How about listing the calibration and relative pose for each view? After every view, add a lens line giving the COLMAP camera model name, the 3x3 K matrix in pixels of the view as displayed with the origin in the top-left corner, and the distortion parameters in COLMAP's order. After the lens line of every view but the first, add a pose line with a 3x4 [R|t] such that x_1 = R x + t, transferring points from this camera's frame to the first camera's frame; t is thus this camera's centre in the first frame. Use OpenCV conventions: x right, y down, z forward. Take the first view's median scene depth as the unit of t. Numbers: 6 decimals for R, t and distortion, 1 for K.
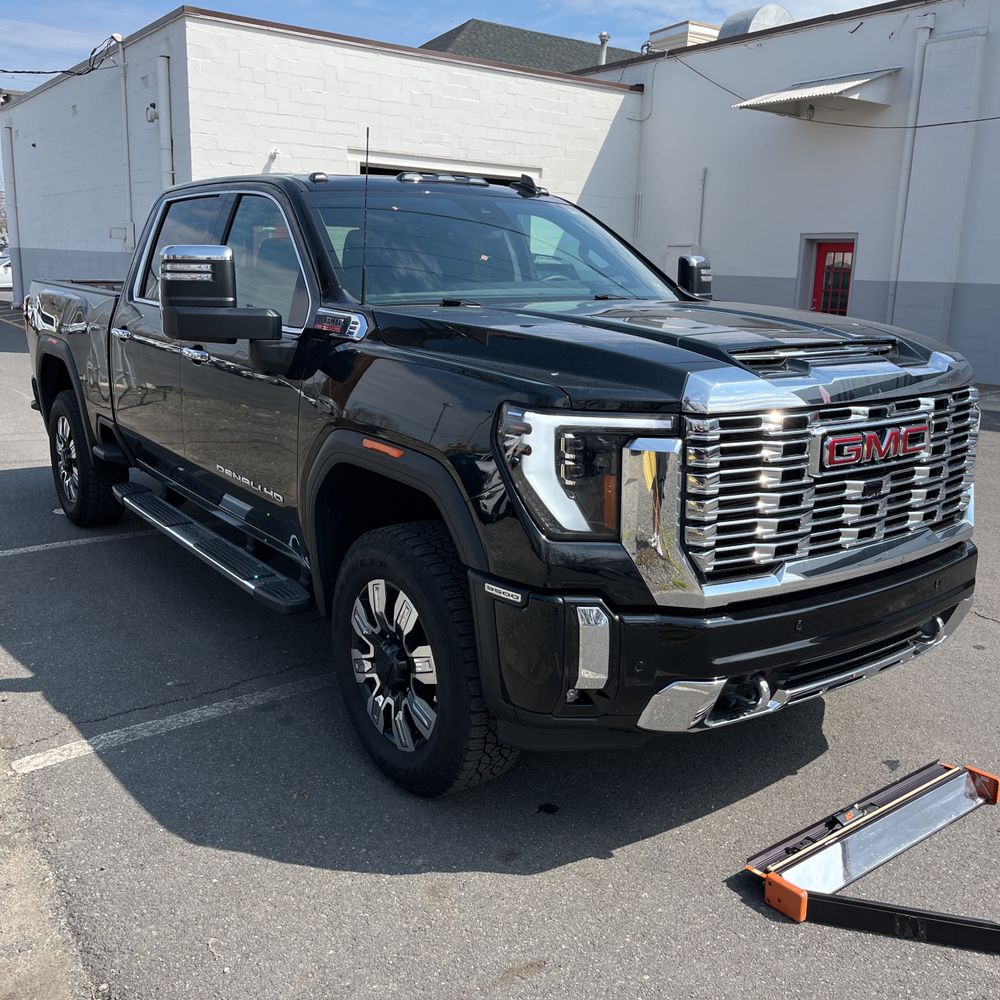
lens RADIAL K [[990.3, 0, 520.4], [0, 990.3, 498.5], [0, 0, 1]] dist [0.038251, -0.028853]
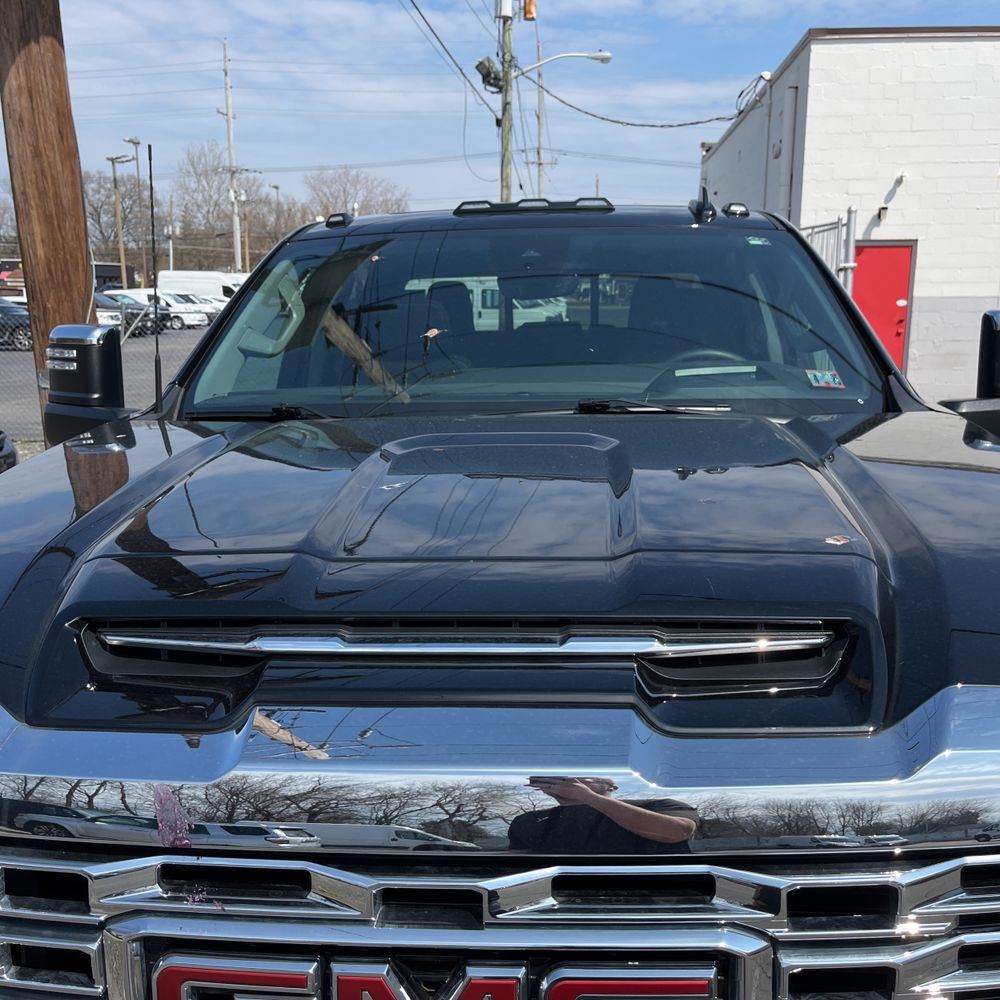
lens RADIAL K [[1013.0, 0, 500.0], [0, 1013.0, 500.0], [0, 0, 1]] dist [0.028019, -0.013227]
pose [[0.764854, 0.100811, -0.636267, 0.533333], [-0.123546, 0.992301, 0.008706, -0.201475], [0.632246, 0.071949, 0.771420, 0.735518]]
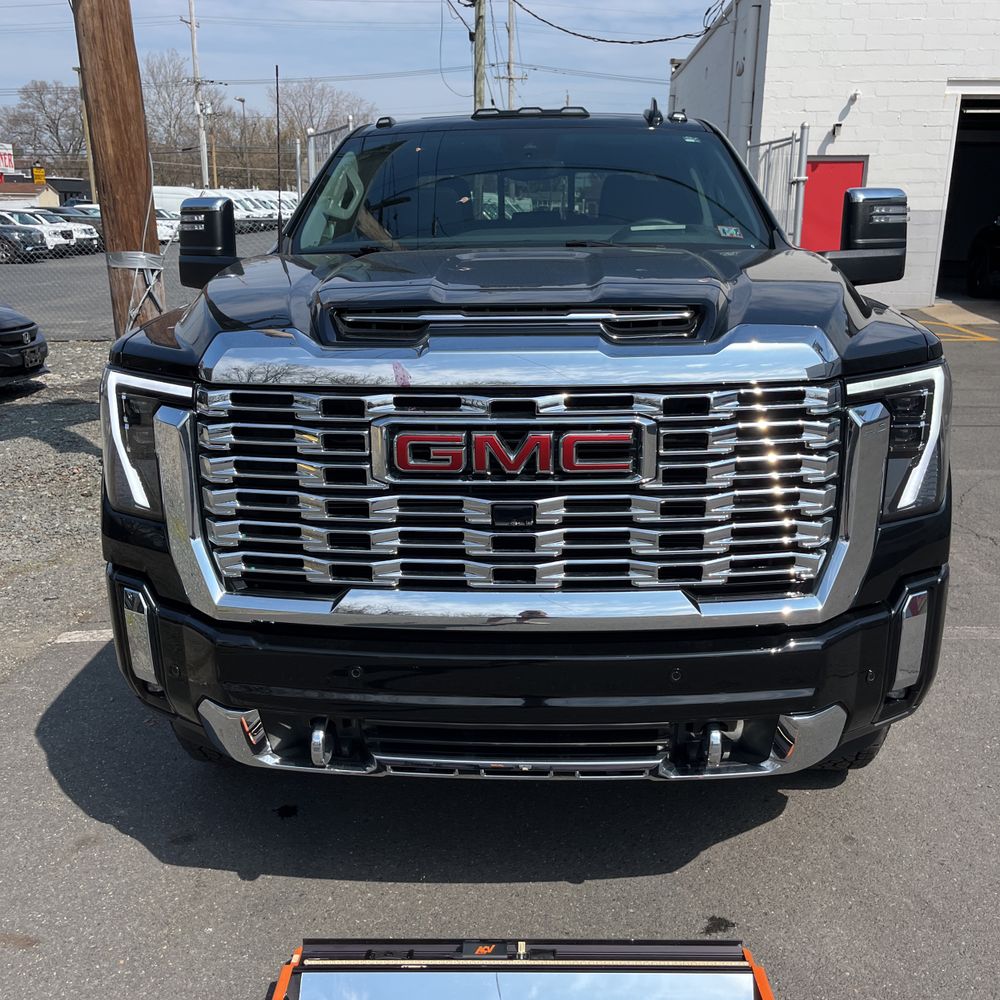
lens RADIAL K [[1000.5, 0, 501.9], [0, 1000.5, 492.1], [0, 0, 1]] dist [0.036812, -0.018928]
pose [[0.784730, 0.142983, -0.603121, 0.752774], [-0.122886, 0.989604, 0.074719, -0.075028], [0.607534, 0.015481, 0.794143, 0.416888]]
